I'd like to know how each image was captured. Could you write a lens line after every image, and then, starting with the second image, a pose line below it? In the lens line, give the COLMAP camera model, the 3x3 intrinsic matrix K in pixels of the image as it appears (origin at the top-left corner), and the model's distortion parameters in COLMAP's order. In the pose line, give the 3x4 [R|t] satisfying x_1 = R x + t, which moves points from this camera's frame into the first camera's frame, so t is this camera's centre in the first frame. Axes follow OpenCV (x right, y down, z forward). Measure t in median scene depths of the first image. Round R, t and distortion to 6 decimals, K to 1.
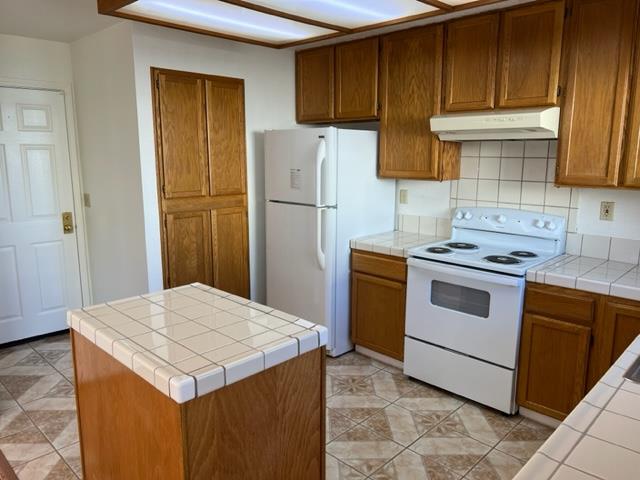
lens RADIAL K [[476.3, 0, 315.9], [0, 476.3, 237.5], [0, 0, 1]] dist [0.038303, -0.041959]
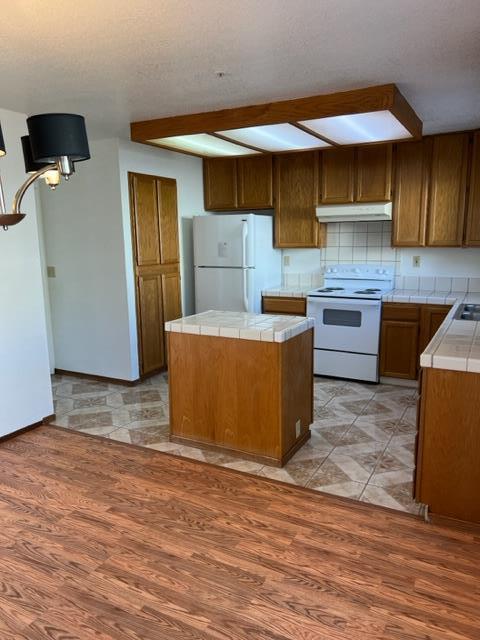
lens RADIAL K [[476.3, 0, 234.7], [0, 476.3, 323.9], [0, 0, 1]] dist [0.038303, -0.041959]
pose [[0.960360, -0.065344, 0.270997, -0.463800], [0.064983, 0.997833, 0.010316, 0.098694], [-0.271084, 0.007703, 0.962525, -0.443290]]
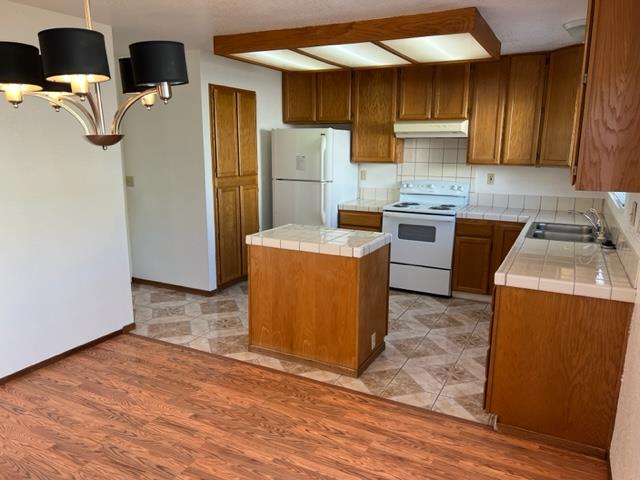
lens RADIAL K [[476.3, 0, 314.5], [0, 476.3, 246.2], [0, 0, 1]] dist [0.038303, -0.041959]
pose [[0.956452, -0.055570, 0.286552, -0.488231], [0.046582, 0.998188, 0.038095, 0.086273], [-0.288149, -0.023088, 0.957307, -0.464134]]
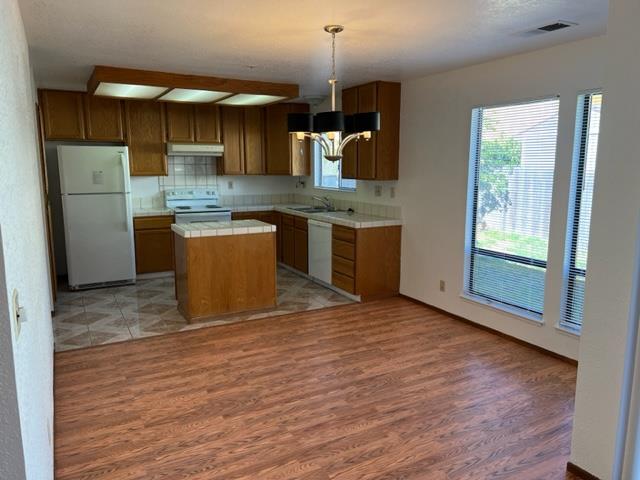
lens RADIAL K [[476.3, 0, 324.1], [0, 476.3, 241.0], [0, 0, 1]] dist [0.038303, -0.041959]
pose [[0.285434, -0.152536, 0.946182, -1.529799], [0.169784, 0.979686, 0.106719, 0.044224], [-0.943239, 0.130185, 0.305534, -0.180718]]
